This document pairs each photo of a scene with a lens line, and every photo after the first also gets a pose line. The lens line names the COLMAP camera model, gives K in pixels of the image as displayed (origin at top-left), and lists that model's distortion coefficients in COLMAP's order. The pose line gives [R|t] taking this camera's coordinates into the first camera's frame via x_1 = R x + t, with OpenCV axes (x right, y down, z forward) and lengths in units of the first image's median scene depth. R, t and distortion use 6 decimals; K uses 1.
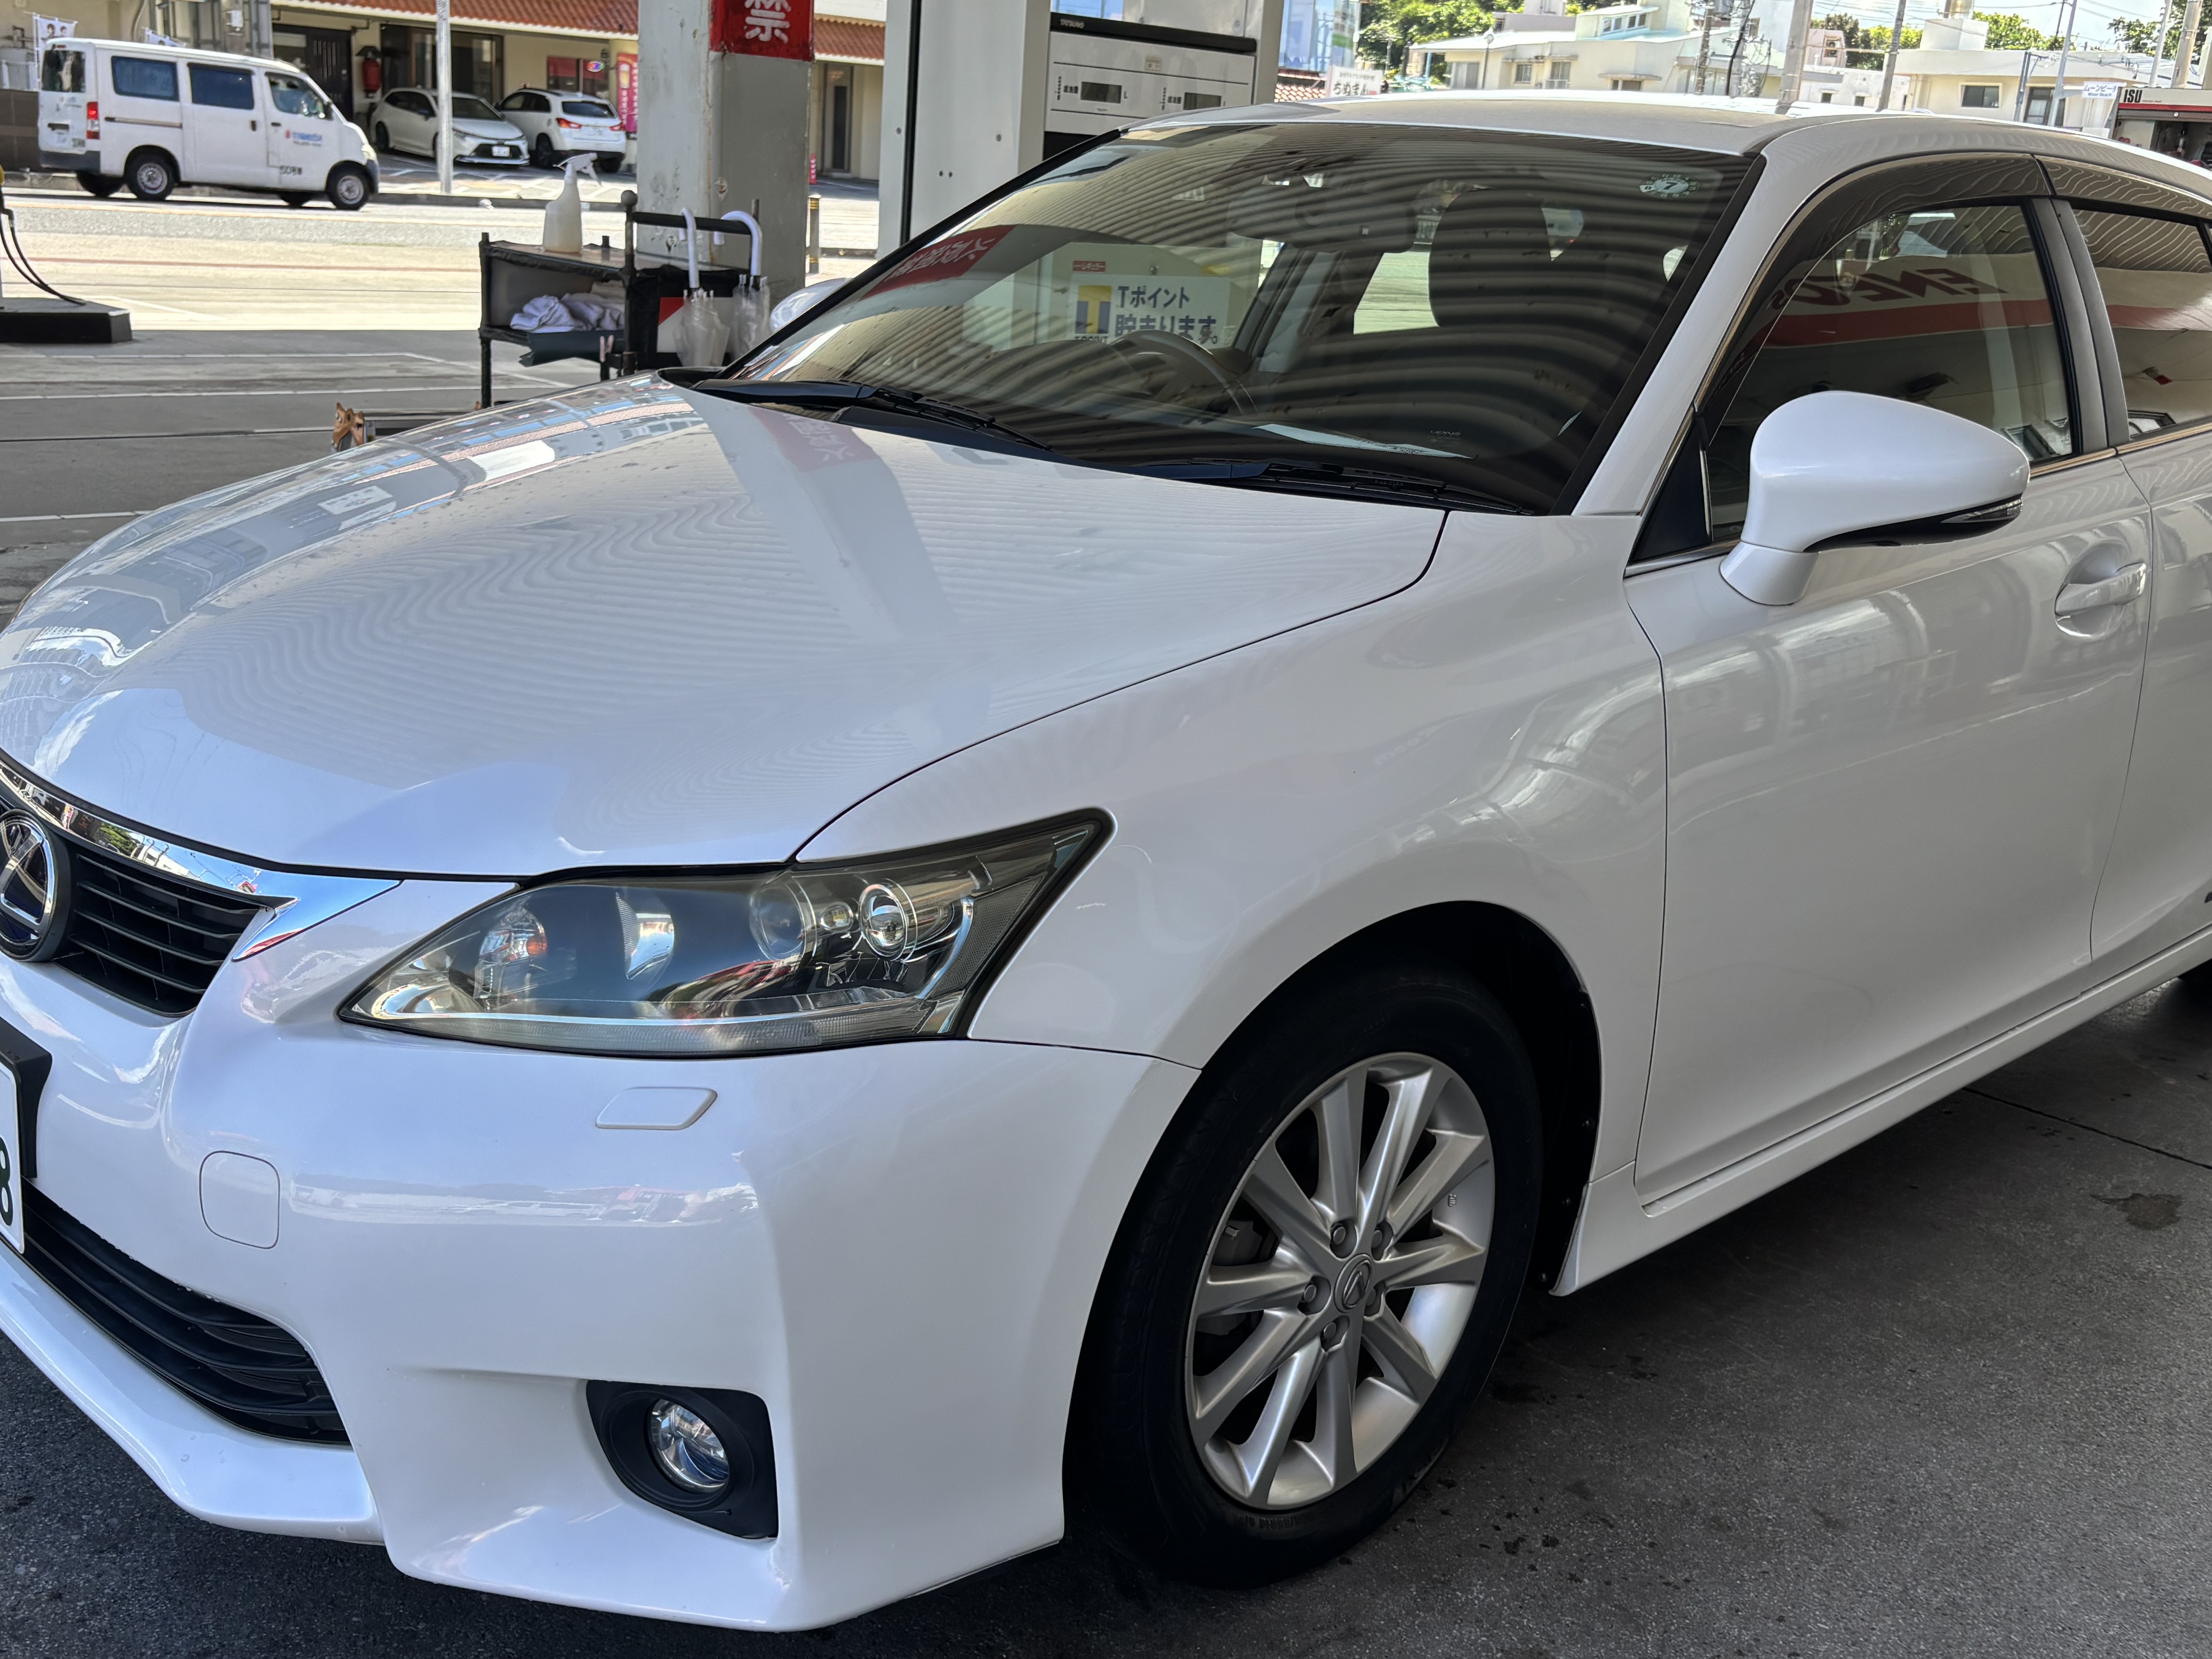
lens RADIAL K [[2227.0, 0, 1120.7], [0, 2227.0, 834.7], [0, 0, 1]] dist [0.032526, -0.027432]
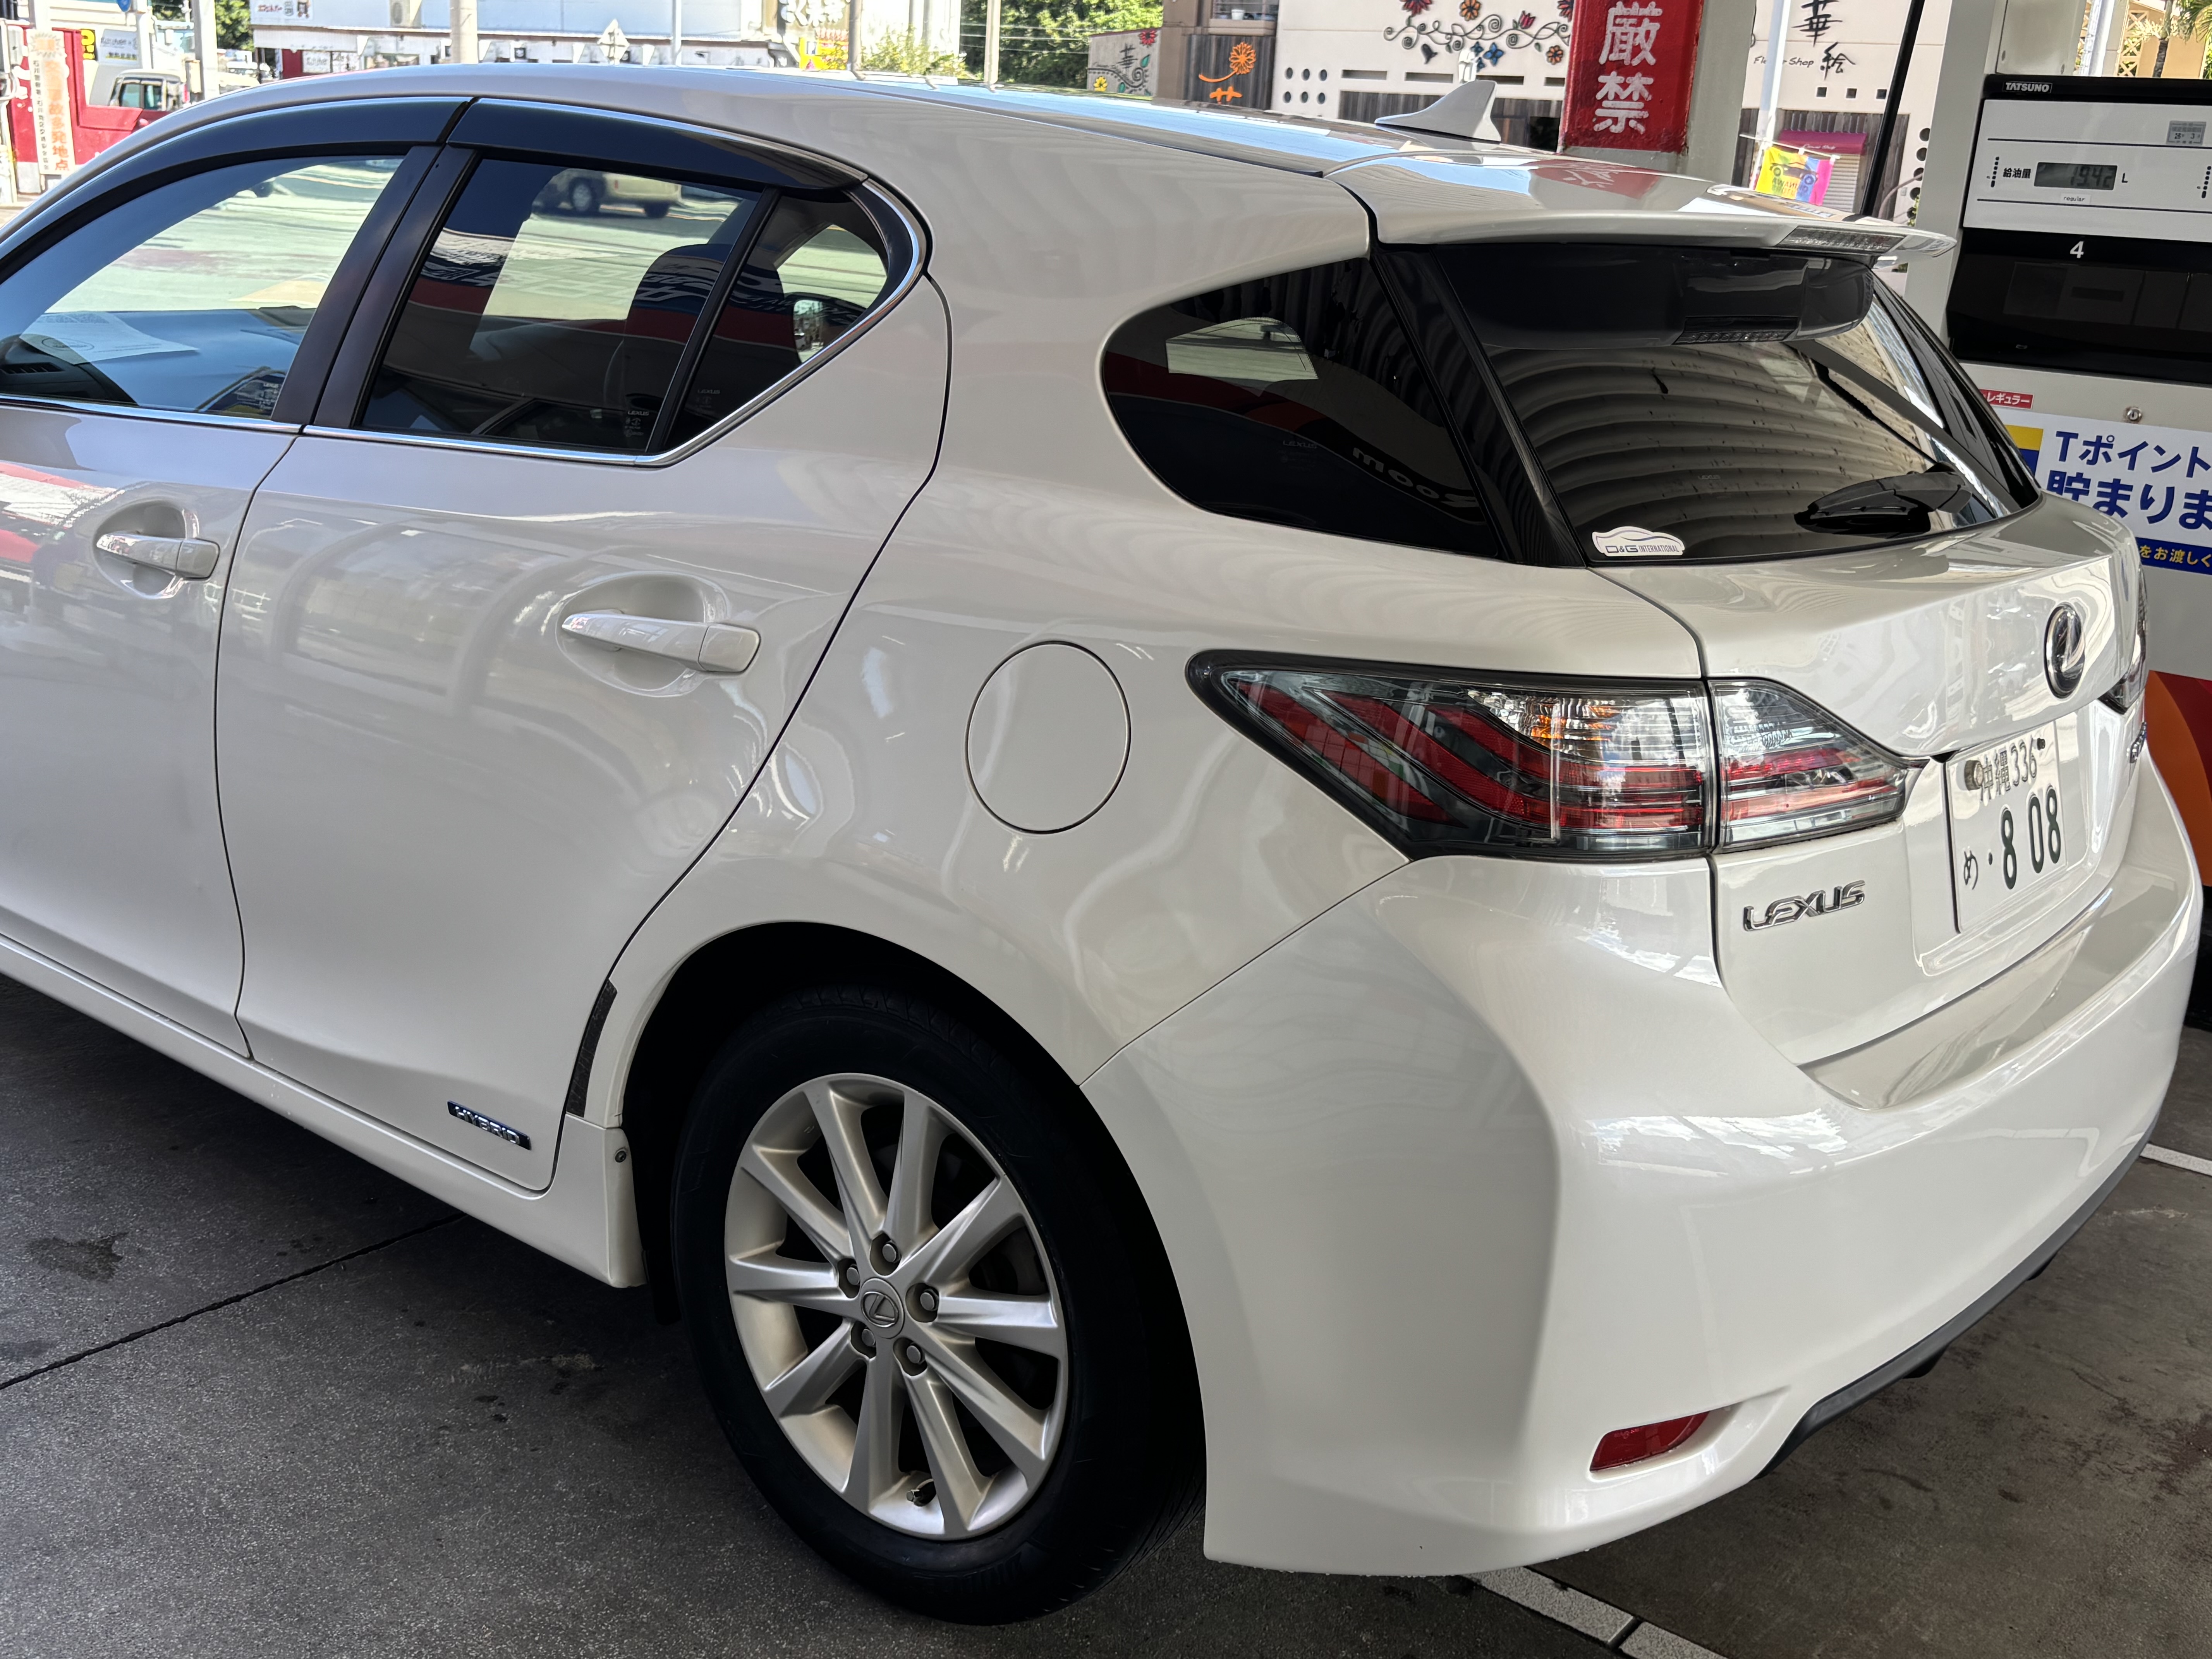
lens RADIAL K [[2234.5, 0, 1106.0], [0, 2234.5, 829.5], [0, 0, 1]] dist [-0.006999, 0.043230]
pose [[0.139557, 0.223058, -0.964764, 1.714667], [-0.336516, 0.926994, 0.165647, -0.349354], [0.931279, 0.301541, 0.204431, 1.479545]]
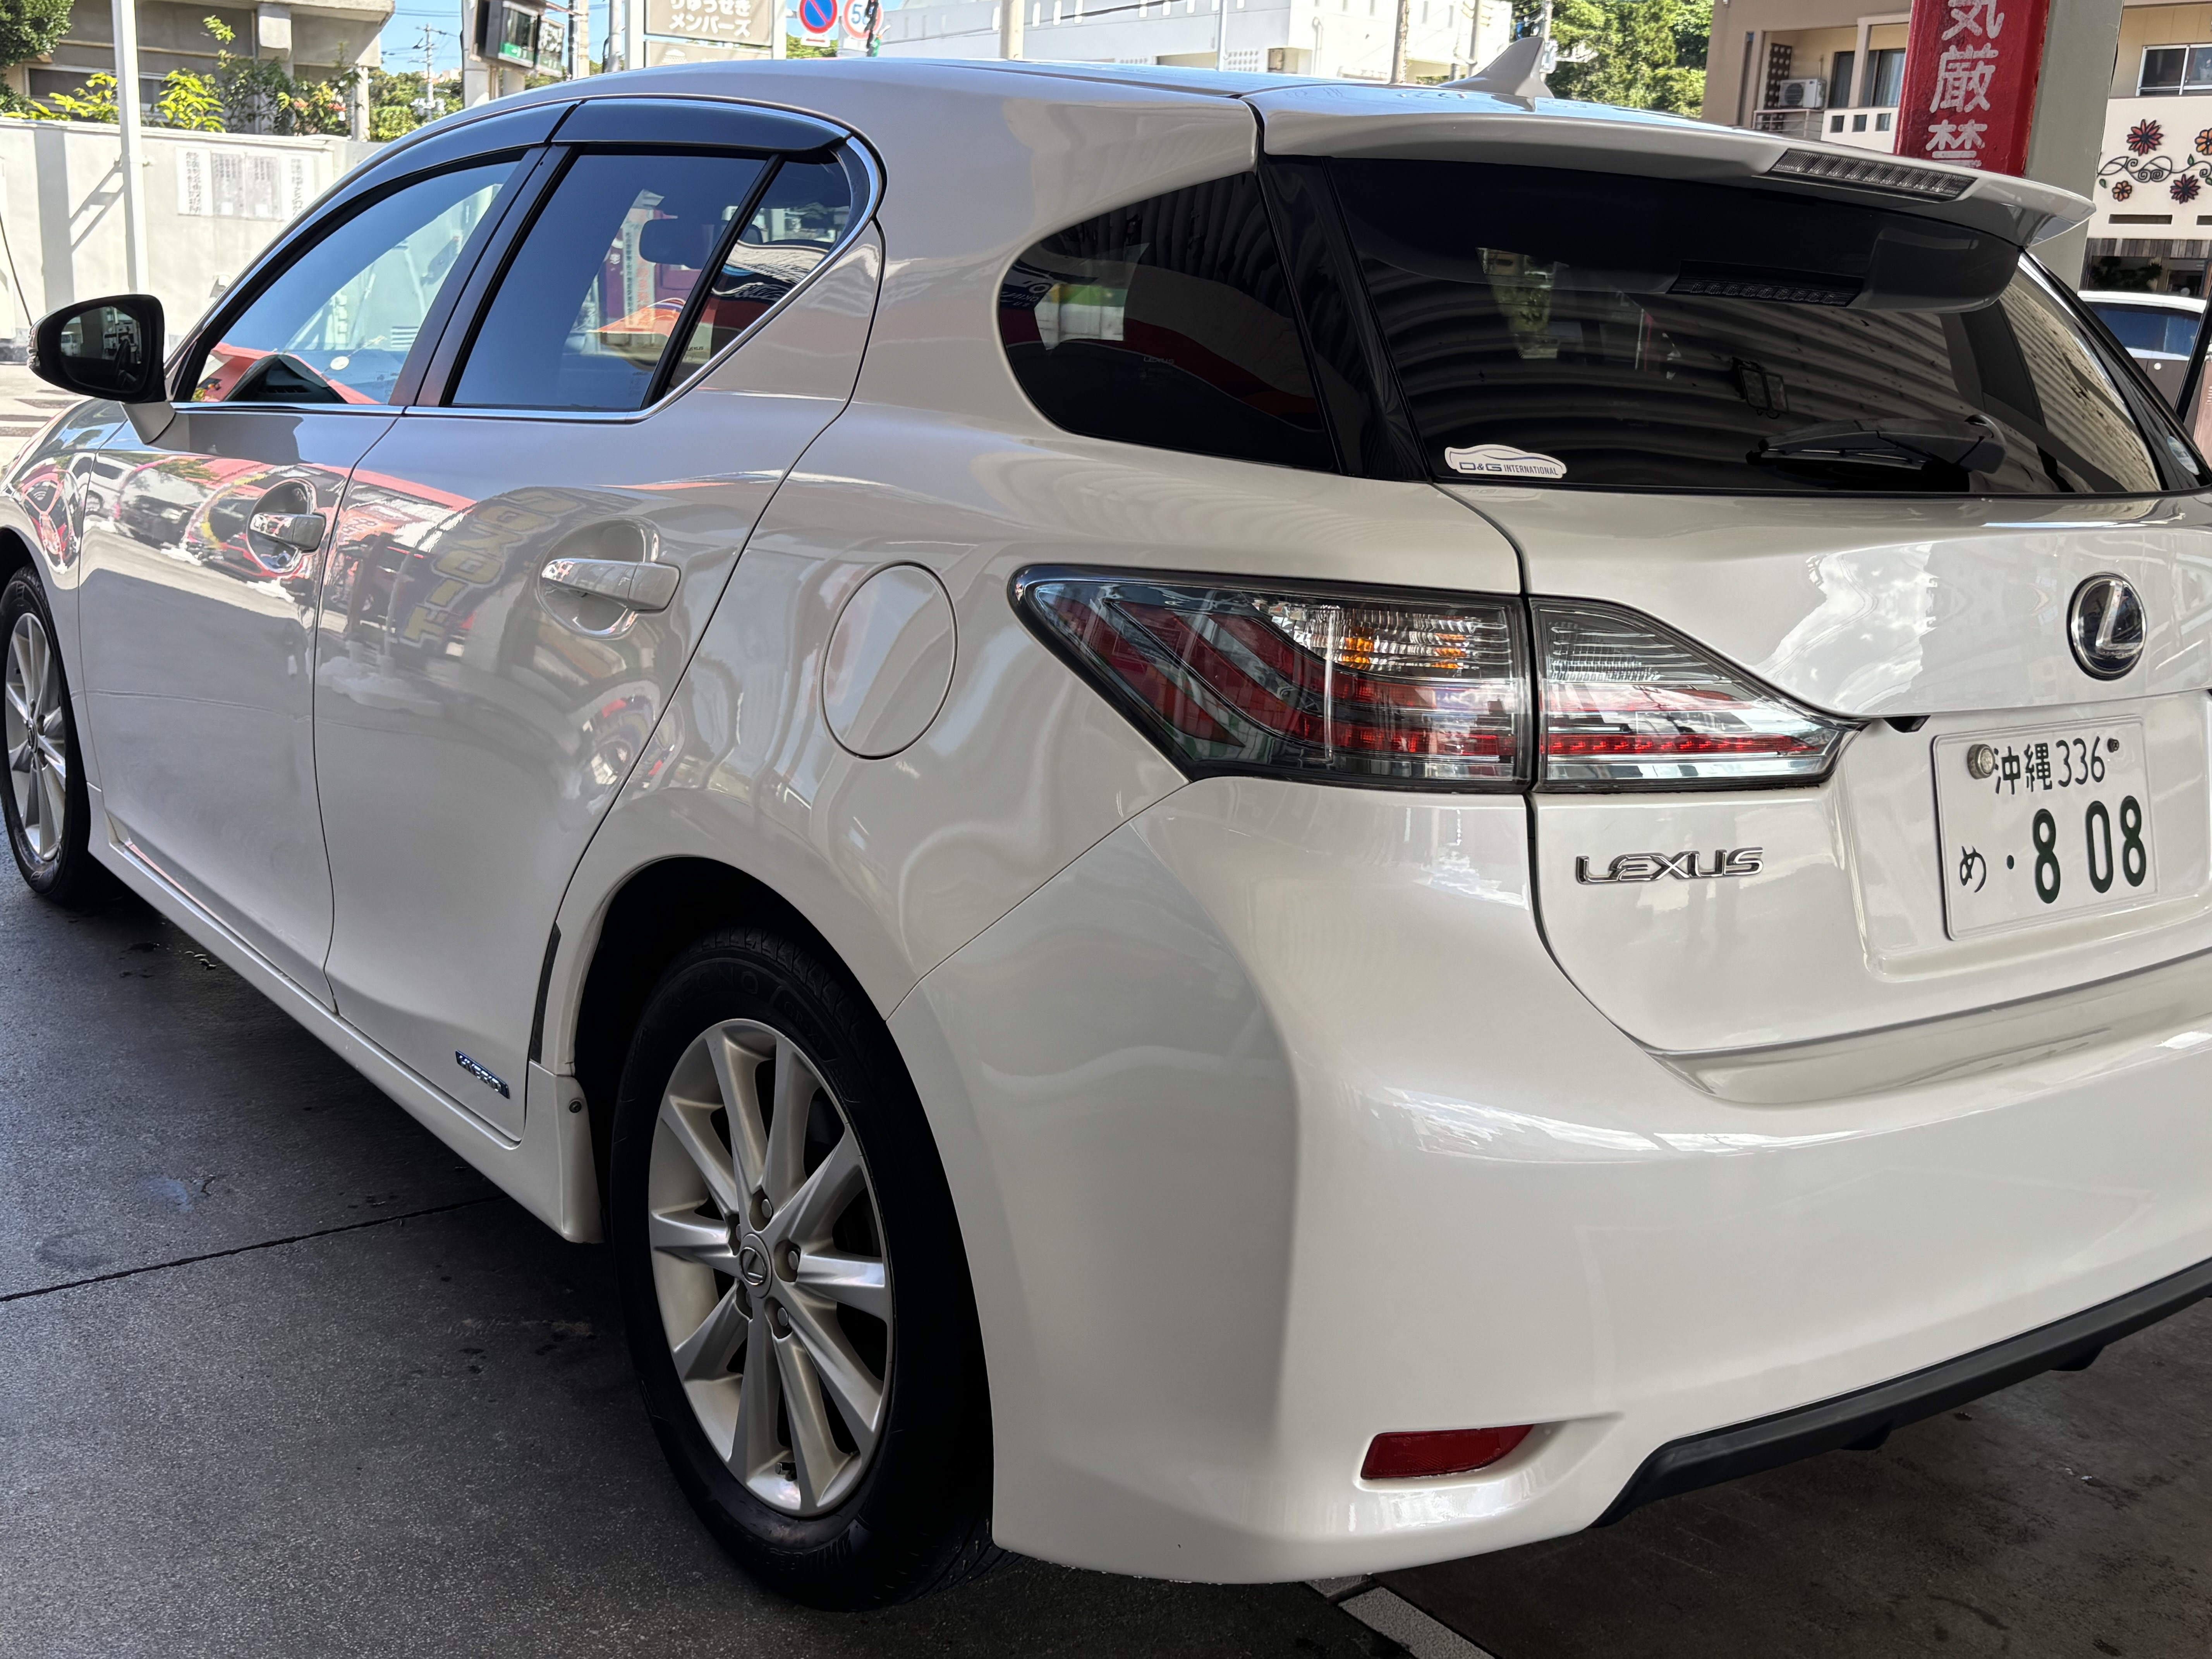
lens RADIAL K [[2227.4, 0, 1106.0], [0, 2227.4, 829.5], [0, 0, 1]] dist [0.007170, 0.016917]
pose [[-0.096936, 0.158412, -0.982603, 1.691278], [-0.343802, 0.921153, 0.182422, -0.353311], [0.934026, 0.355504, -0.034831, 1.733313]]
